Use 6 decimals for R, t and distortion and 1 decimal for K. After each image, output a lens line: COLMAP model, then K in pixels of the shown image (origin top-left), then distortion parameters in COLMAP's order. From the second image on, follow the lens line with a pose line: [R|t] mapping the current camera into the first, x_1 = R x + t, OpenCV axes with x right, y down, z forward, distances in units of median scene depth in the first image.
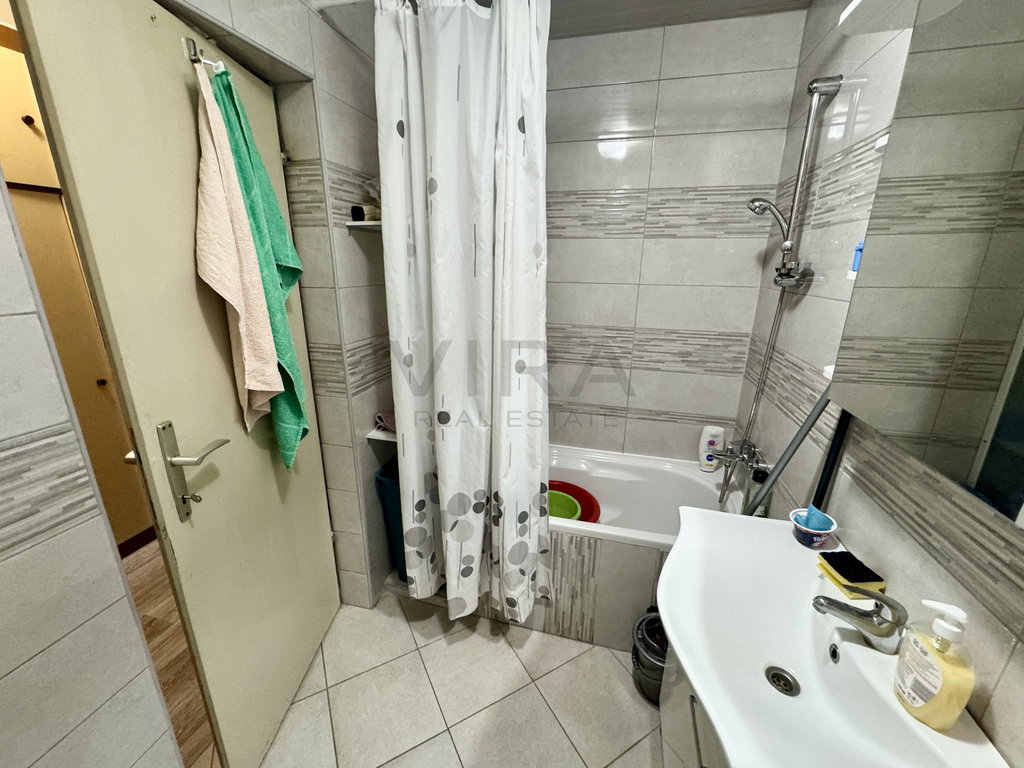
lens RADIAL K [[409.0, 0, 512.0], [0, 409.0, 384.0], [0, 0, 1]] dist [-0.000734, -0.000064]
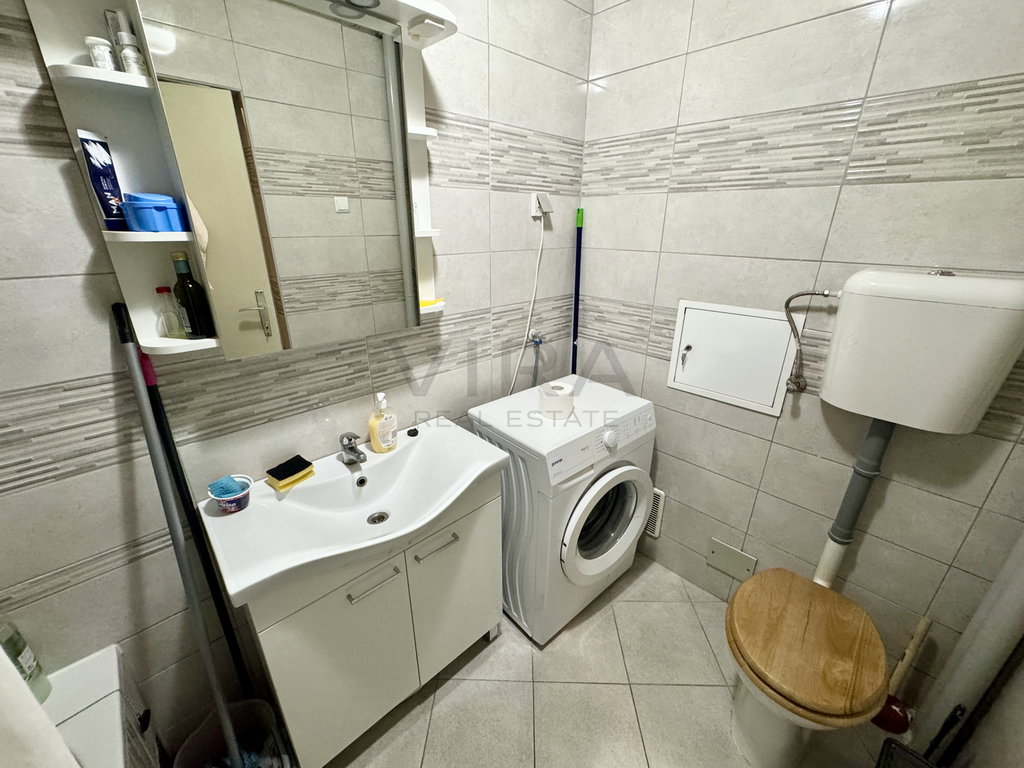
lens RADIAL K [[409.0, 0, 512.0], [0, 409.0, 384.0], [0, 0, 1]] dist [-0.000734, -0.000064]
pose [[-0.855744, -0.202262, 0.476227, -0.336174], [0.133366, 0.803093, 0.580737, -0.430123], [-0.499915, 0.560475, -0.660267, 1.406262]]
